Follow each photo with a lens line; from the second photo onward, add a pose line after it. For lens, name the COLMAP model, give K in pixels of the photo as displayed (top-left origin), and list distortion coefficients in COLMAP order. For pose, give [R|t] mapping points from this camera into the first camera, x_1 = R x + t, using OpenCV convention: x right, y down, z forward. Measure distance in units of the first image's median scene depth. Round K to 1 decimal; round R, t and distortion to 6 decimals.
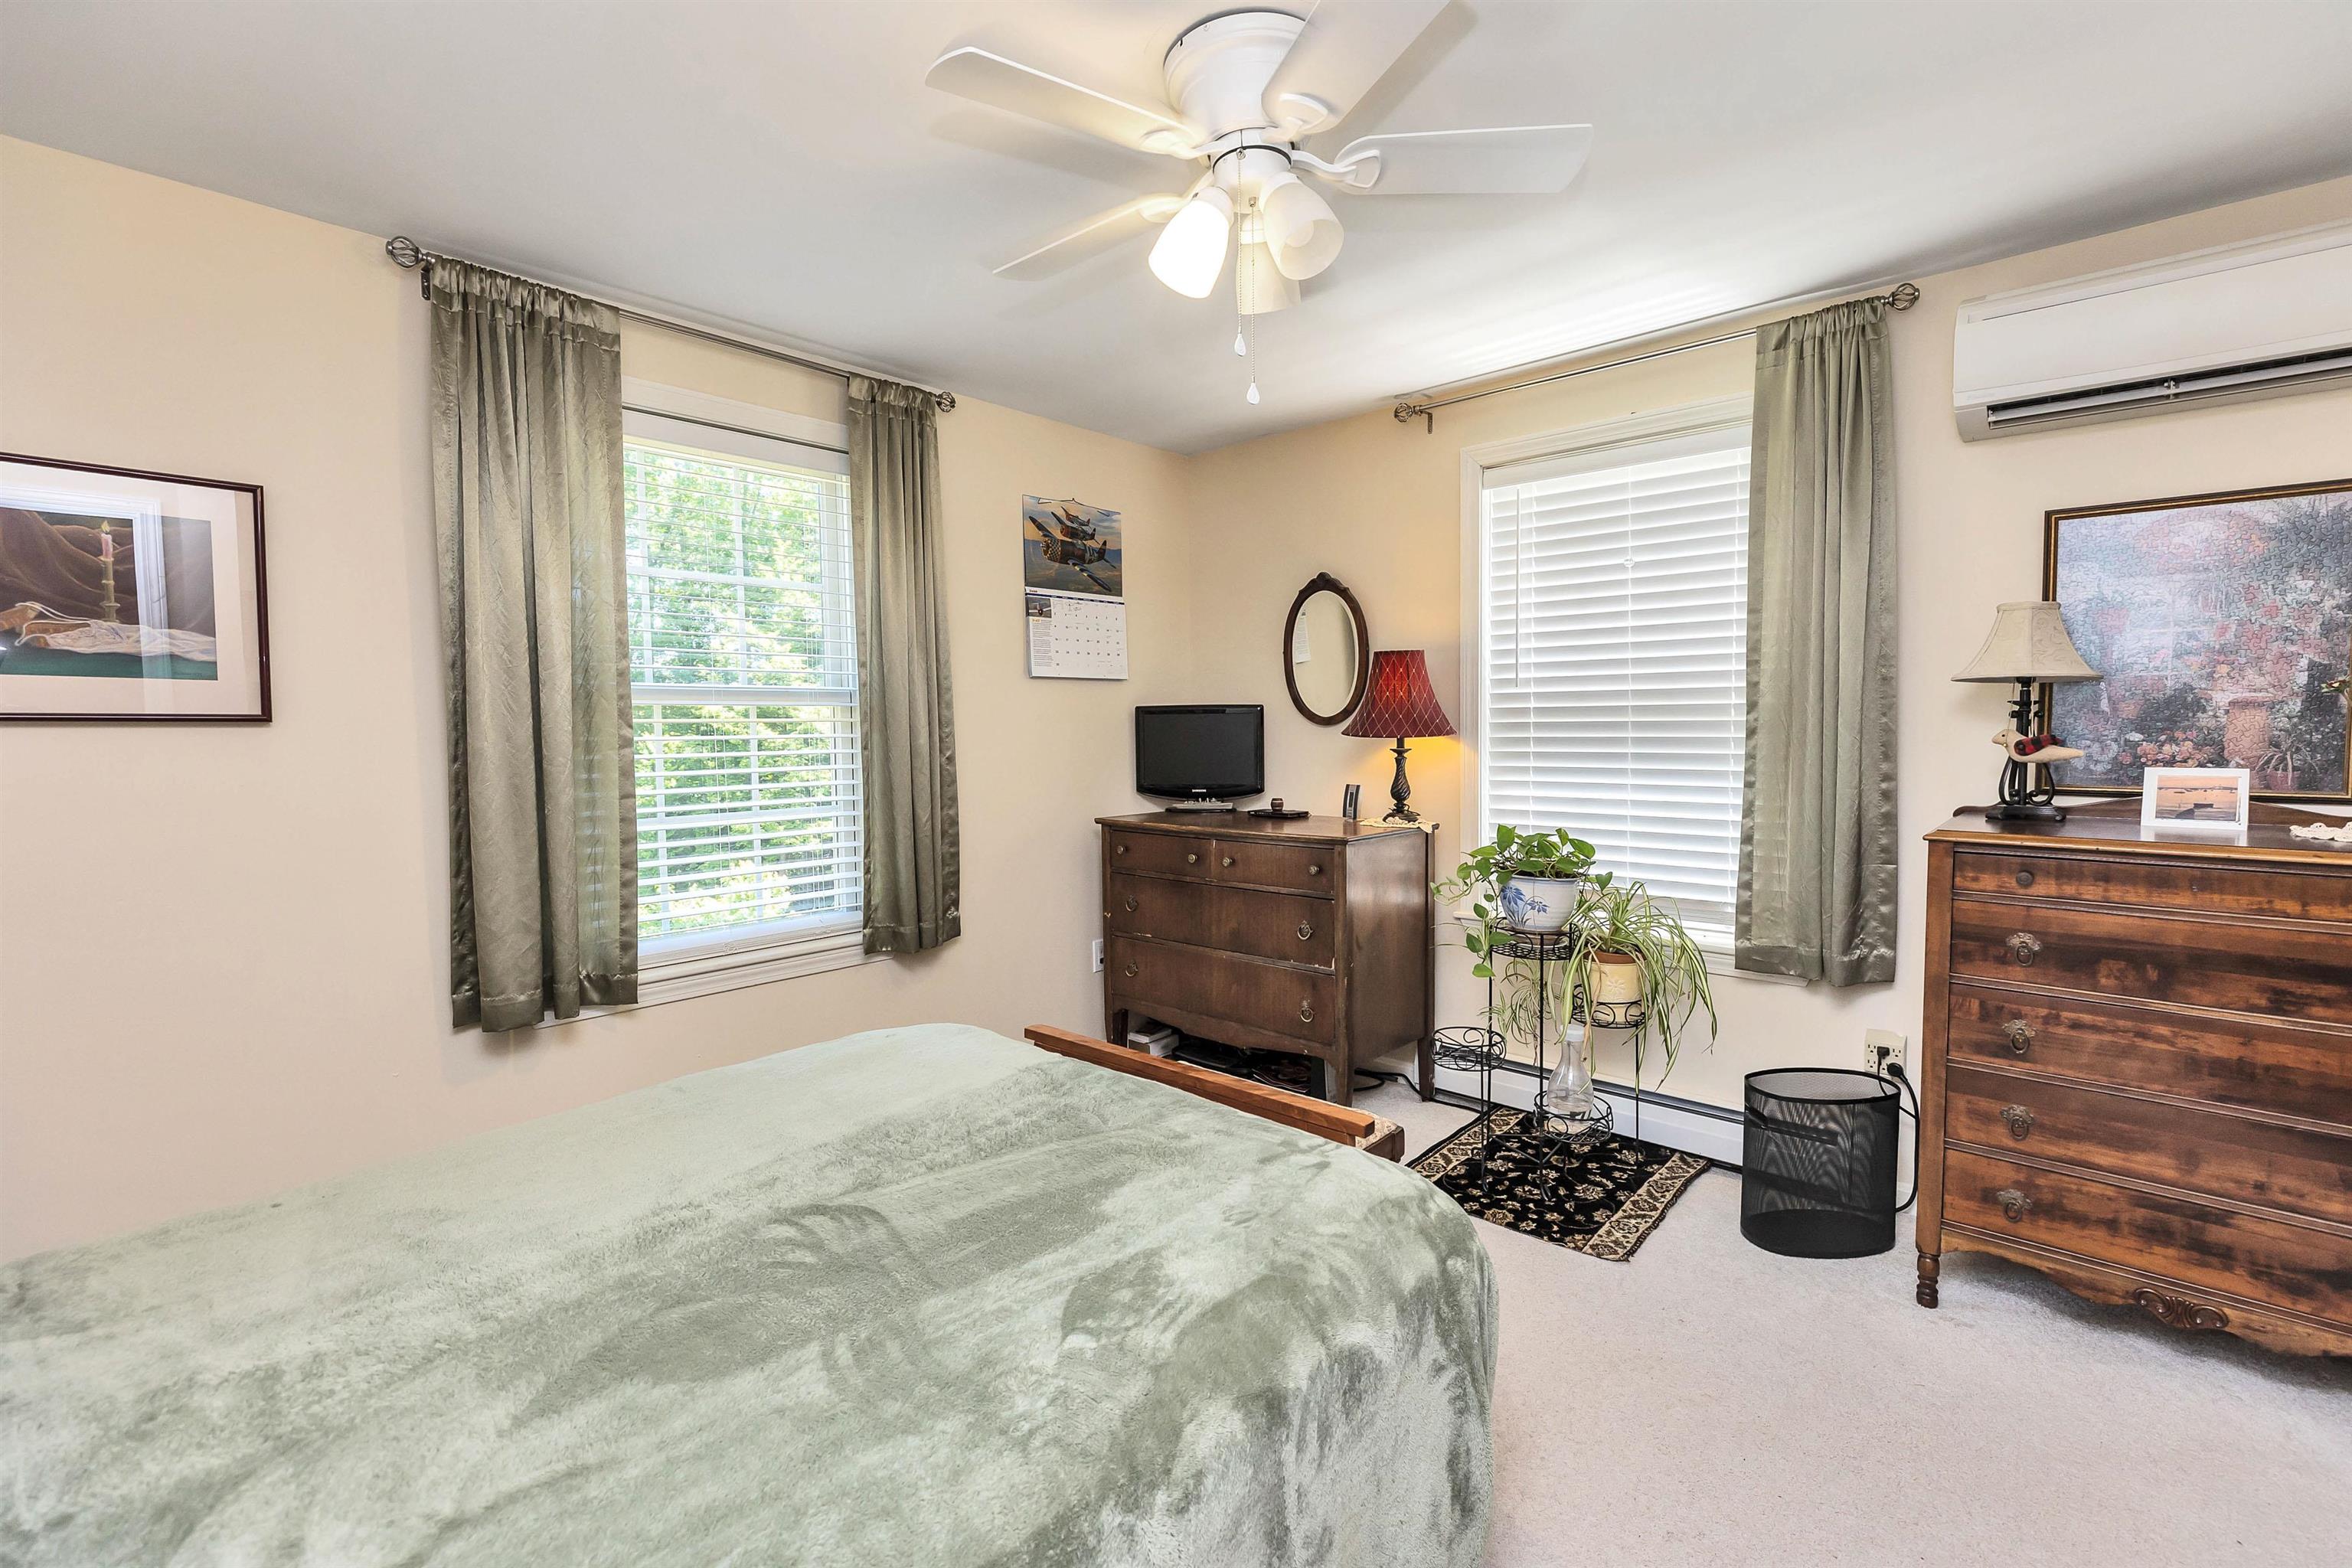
lens RADIAL K [[1056.0, 0, 1166.6], [0, 1056.0, 775.7], [0, 0, 1]] dist [0.000905, -0.000238]
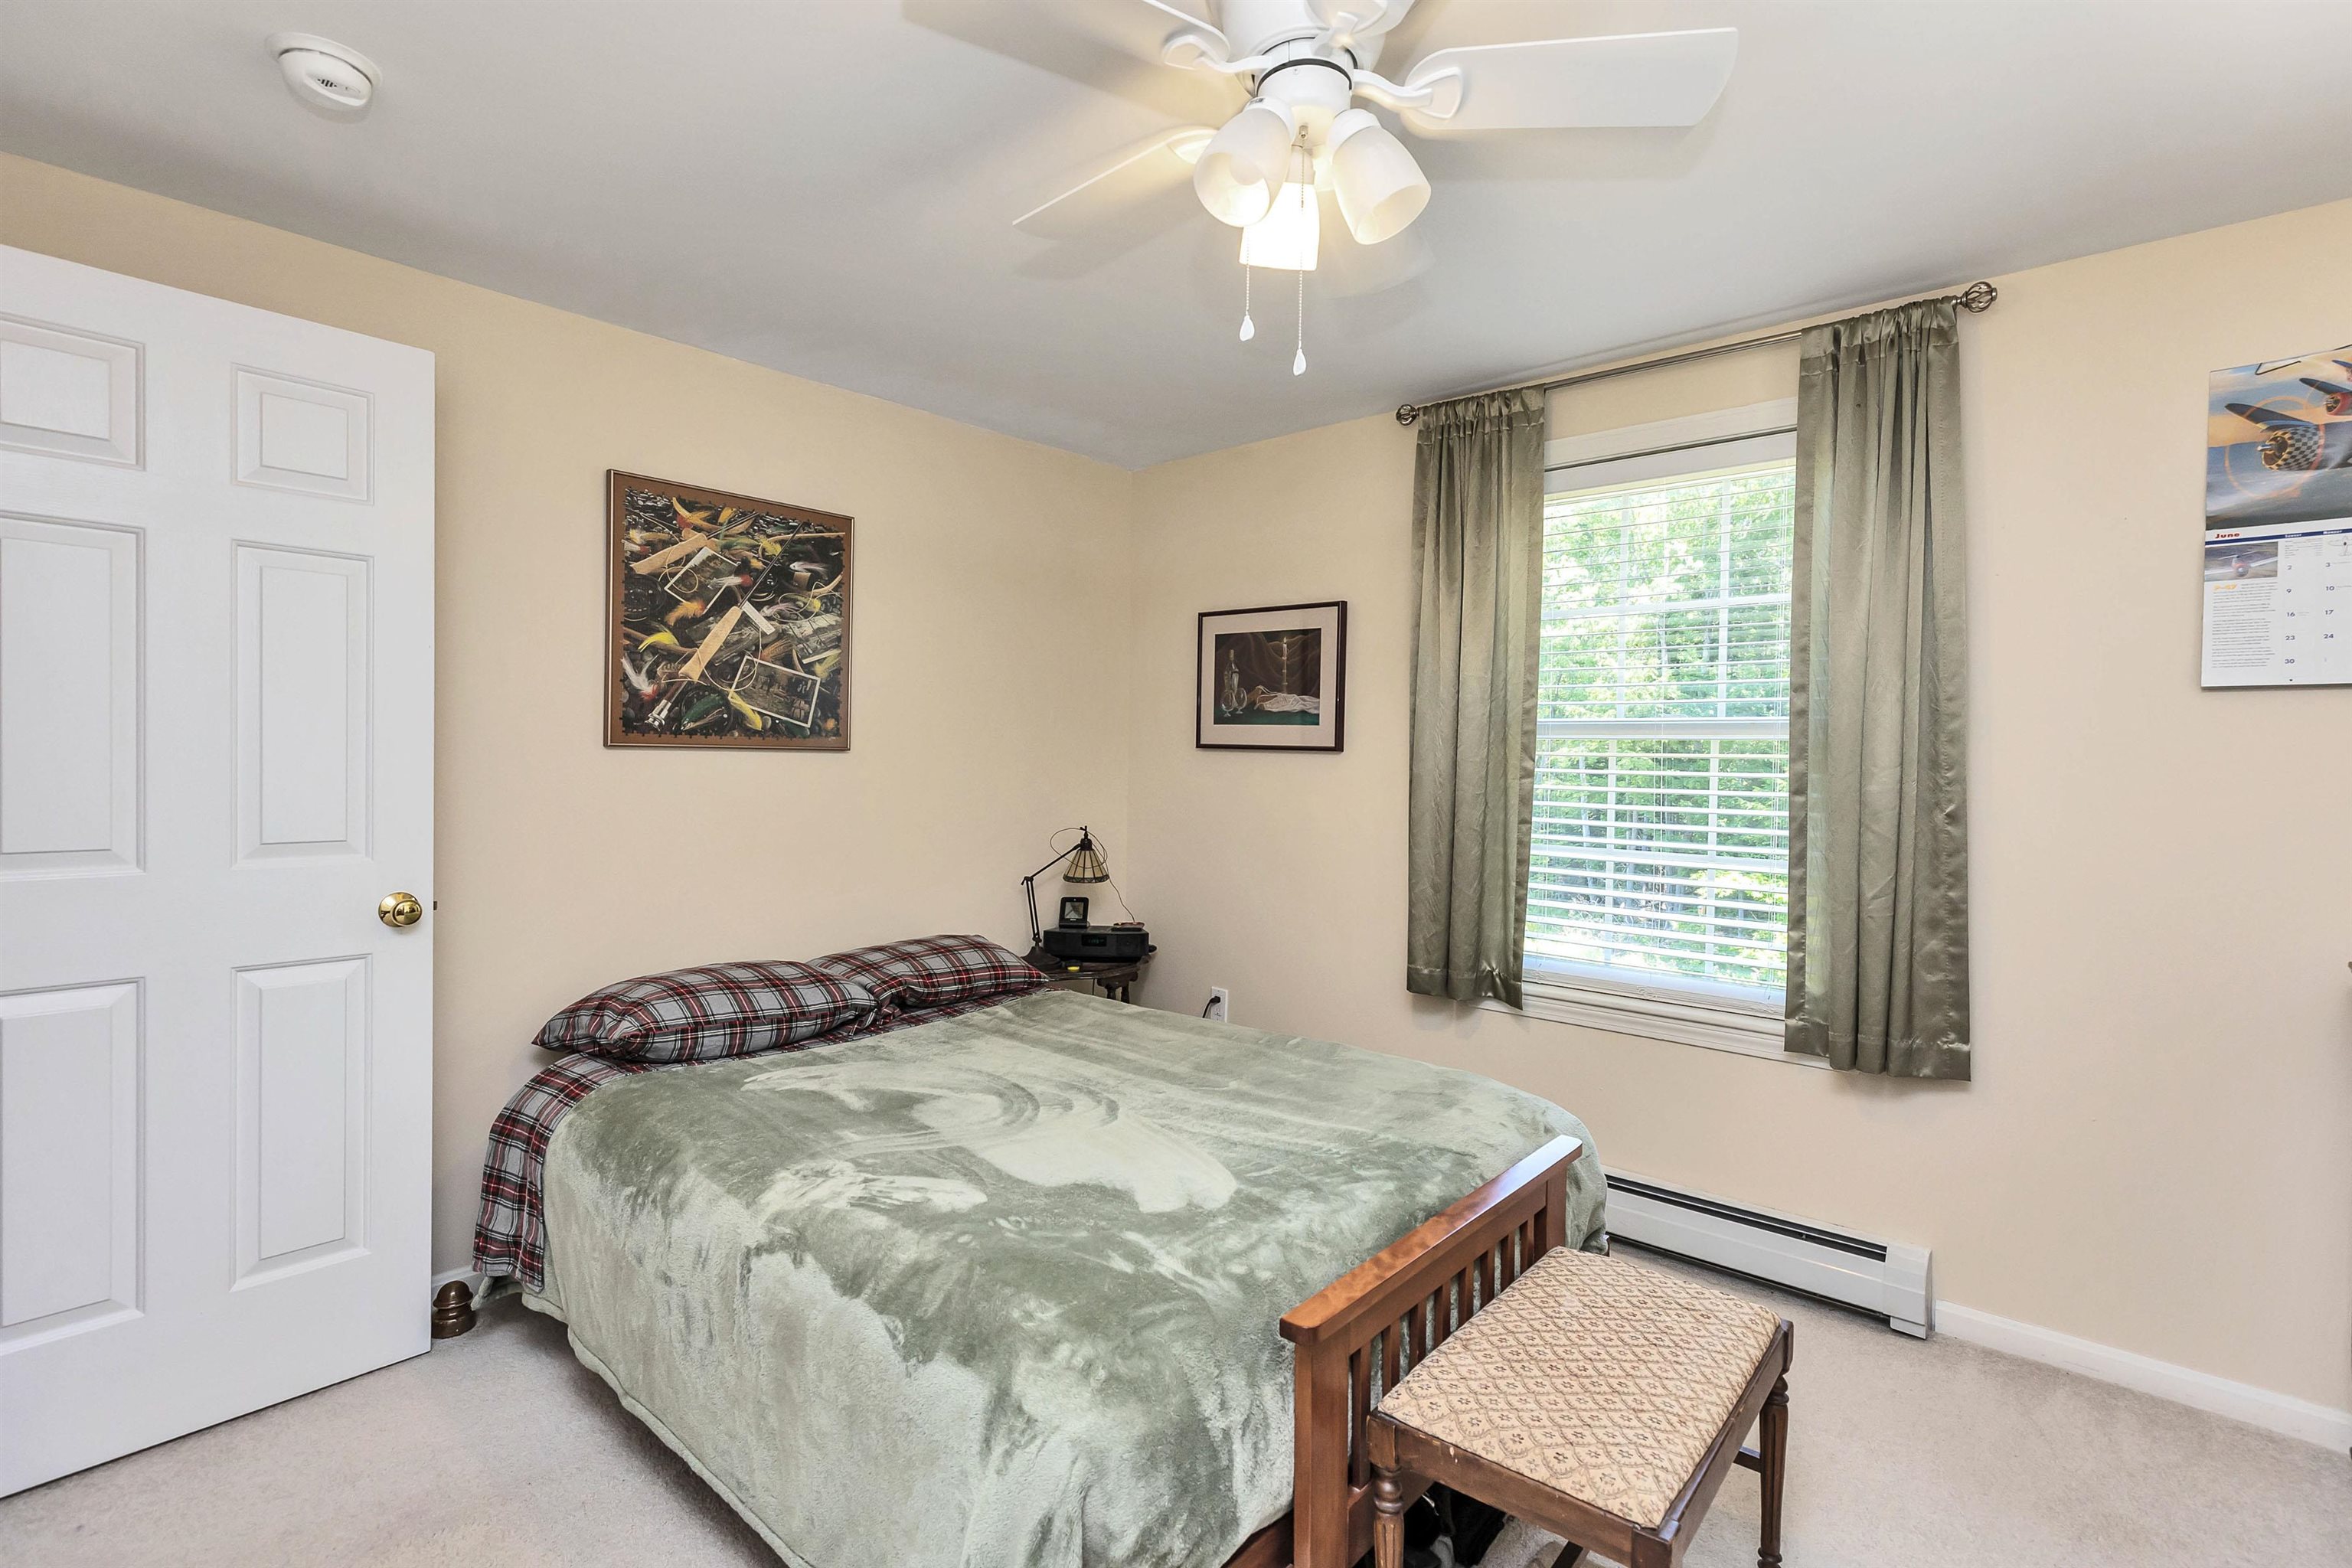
lens RADIAL K [[1056.0, 0, 1166.6], [0, 1056.0, 775.7], [0, 0, 1]] dist [0.000905, -0.000238]
pose [[0.029492, 0.029589, -0.999127, 0.535193], [-0.065088, 0.997497, 0.027619, -0.031883], [0.997444, 0.064217, 0.031344, 0.535904]]
